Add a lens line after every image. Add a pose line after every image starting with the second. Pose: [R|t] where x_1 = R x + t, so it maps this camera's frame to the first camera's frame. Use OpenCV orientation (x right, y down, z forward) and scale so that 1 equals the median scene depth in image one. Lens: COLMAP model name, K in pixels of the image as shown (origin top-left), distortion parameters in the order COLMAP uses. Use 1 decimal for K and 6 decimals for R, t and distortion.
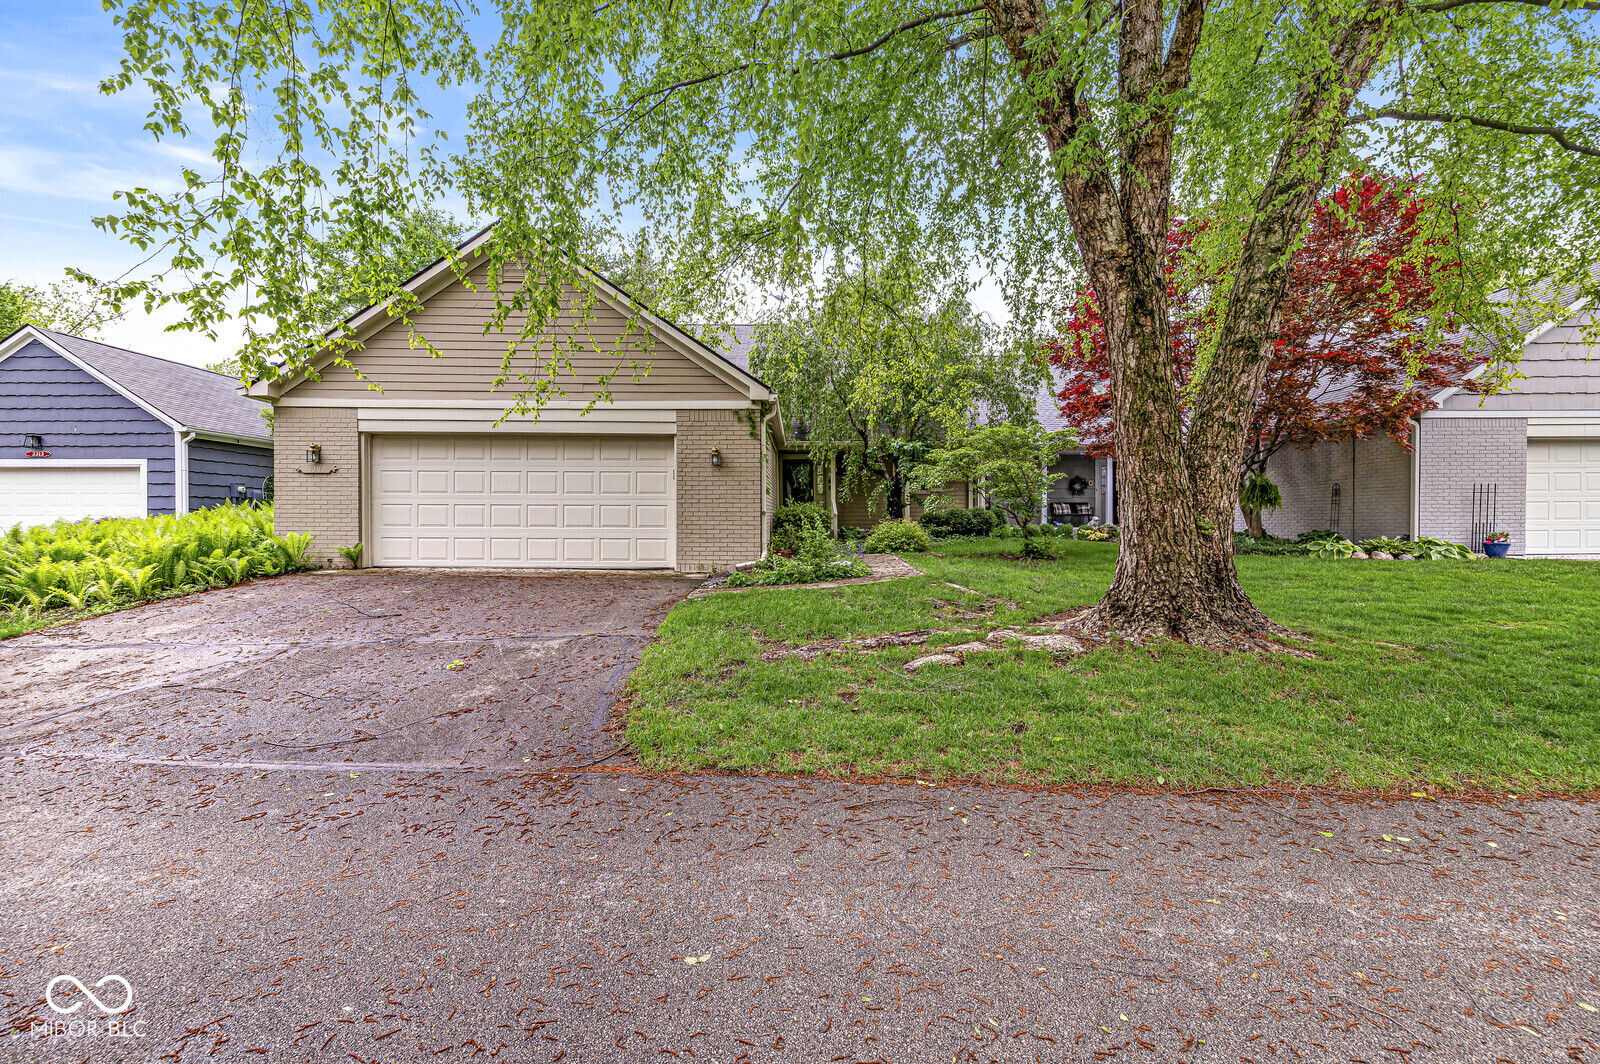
lens RADIAL K [[690.5, 0, 826.4], [0, 690.5, 516.4], [0, 0, 1]] dist [0.000523, -0.000272]
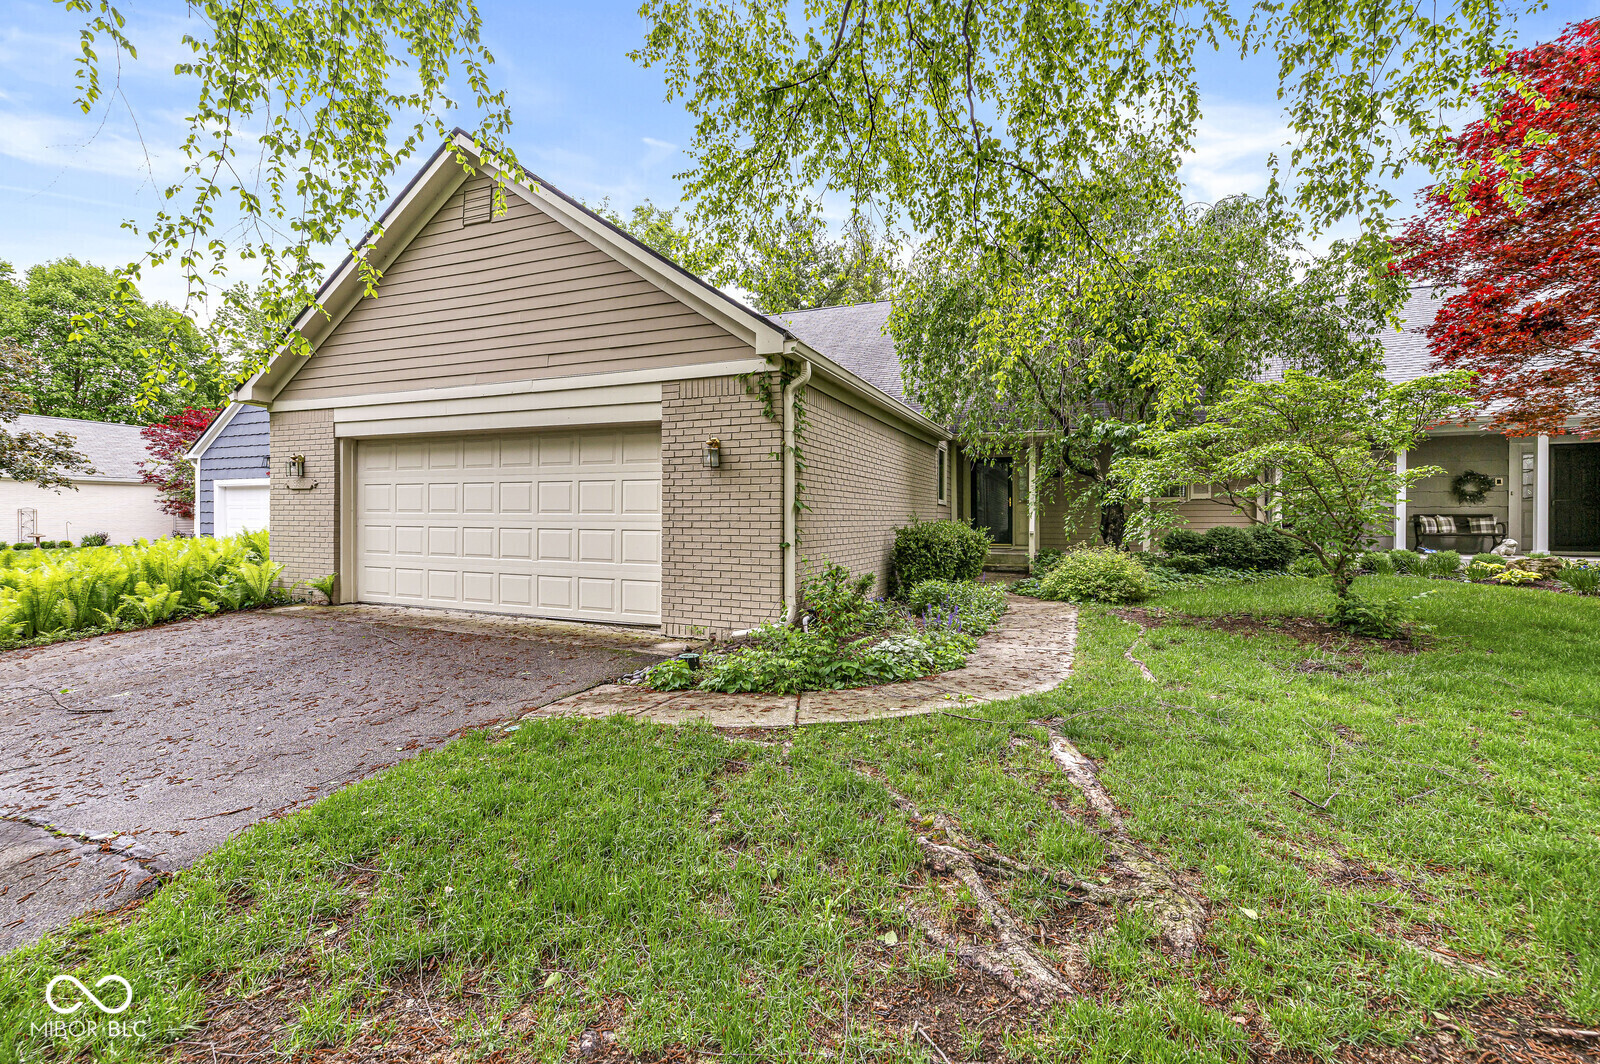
lens RADIAL K [[690.5, 0, 811.7], [0, 690.5, 523.0], [0, 0, 1]] dist [0.000523, -0.000272]
pose [[0.916426, 0.006847, -0.400145, 0.163920], [-0.005330, 0.999974, 0.004904, -0.026897], [0.400168, -0.002361, 0.916439, 0.456934]]
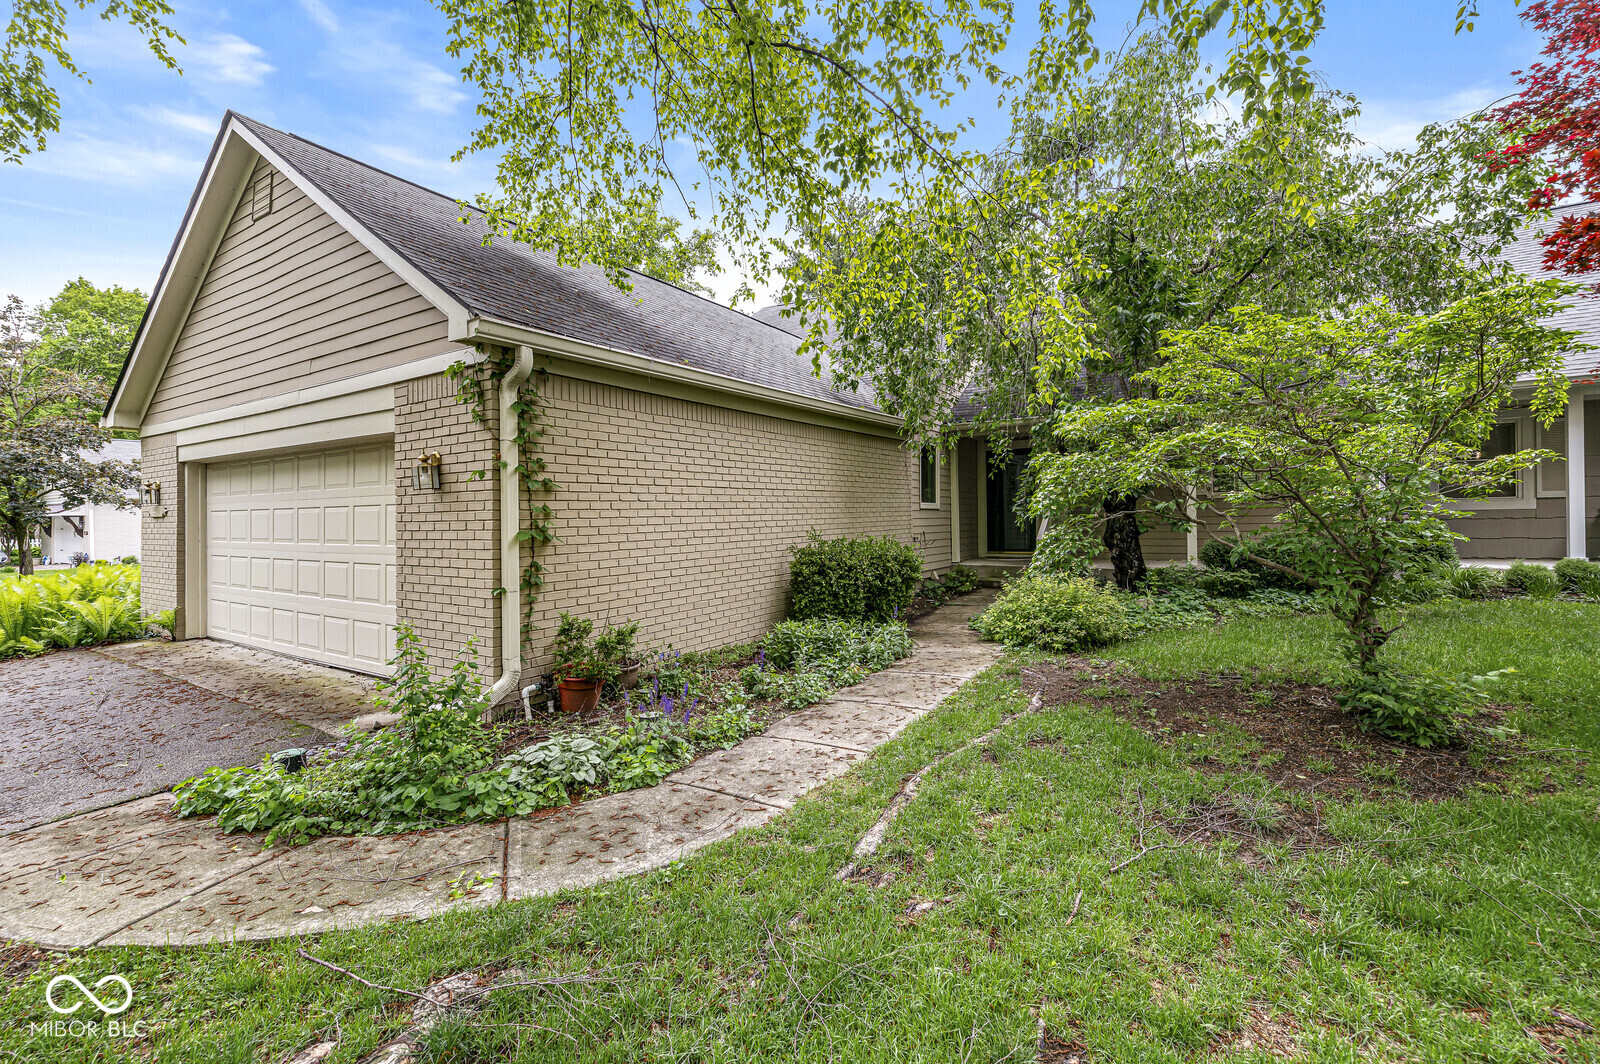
lens RADIAL K [[690.5, 0, 795.0], [0, 690.5, 515.3], [0, 0, 1]] dist [0.000523, -0.000272]
pose [[0.823410, -0.012662, -0.567306, 0.316240], [0.015967, 0.999872, 0.000859, -0.050791], [0.567223, -0.009766, 0.823506, 0.726468]]
